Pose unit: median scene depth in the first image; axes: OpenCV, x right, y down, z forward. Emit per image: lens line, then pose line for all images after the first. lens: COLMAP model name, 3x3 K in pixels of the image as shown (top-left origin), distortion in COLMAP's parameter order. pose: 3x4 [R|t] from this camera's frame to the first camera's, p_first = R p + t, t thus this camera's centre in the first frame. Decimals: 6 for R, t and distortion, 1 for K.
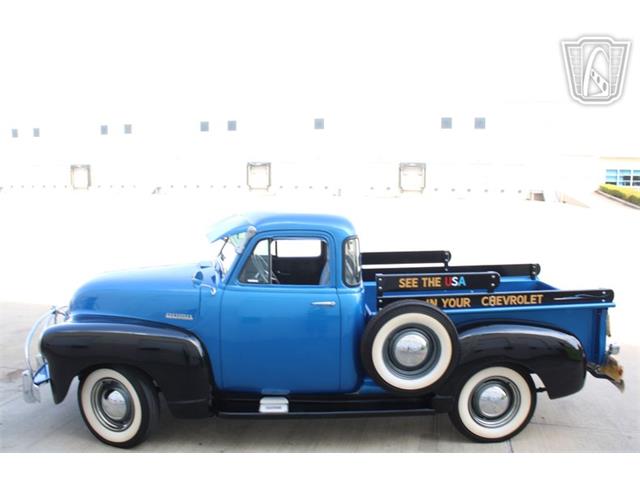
lens RADIAL K [[536.4, 0, 324.1], [0, 536.4, 244.9], [0, 0, 1]] dist [-0.170288, 0.152146]
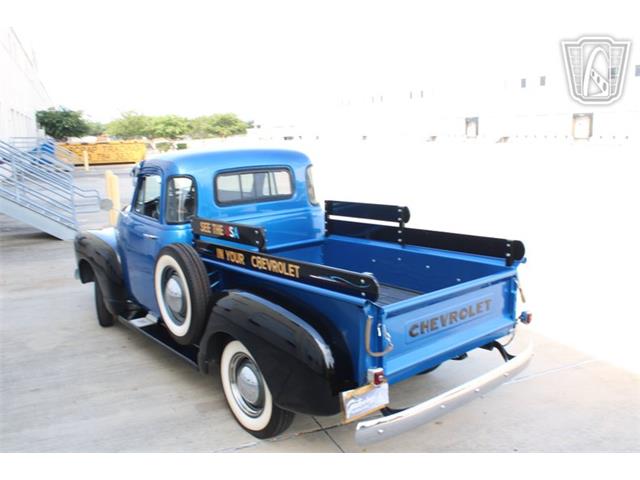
lens RADIAL K [[577.7, 0, 328.3], [0, 577.7, 240.4], [0, 0, 1]] dist [-0.190414, 0.193247]
pose [[0.611720, 0.125501, -0.781056, 1.068045], [-0.070110, 0.992051, 0.104494, -0.025918], [0.787961, -0.009162, 0.615656, 0.547040]]
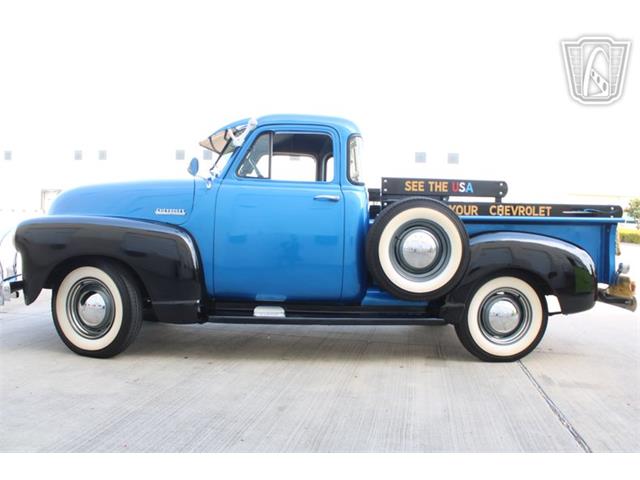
lens RADIAL K [[536.4, 0, 324.1], [0, 536.4, 244.9], [0, 0, 1]] dist [-0.170288, 0.152146]
pose [[0.998277, 0.025299, 0.052945, -0.051348], [-0.021263, 0.996923, -0.075442, 0.249495], [-0.054690, 0.074186, 0.995744, 0.065912]]
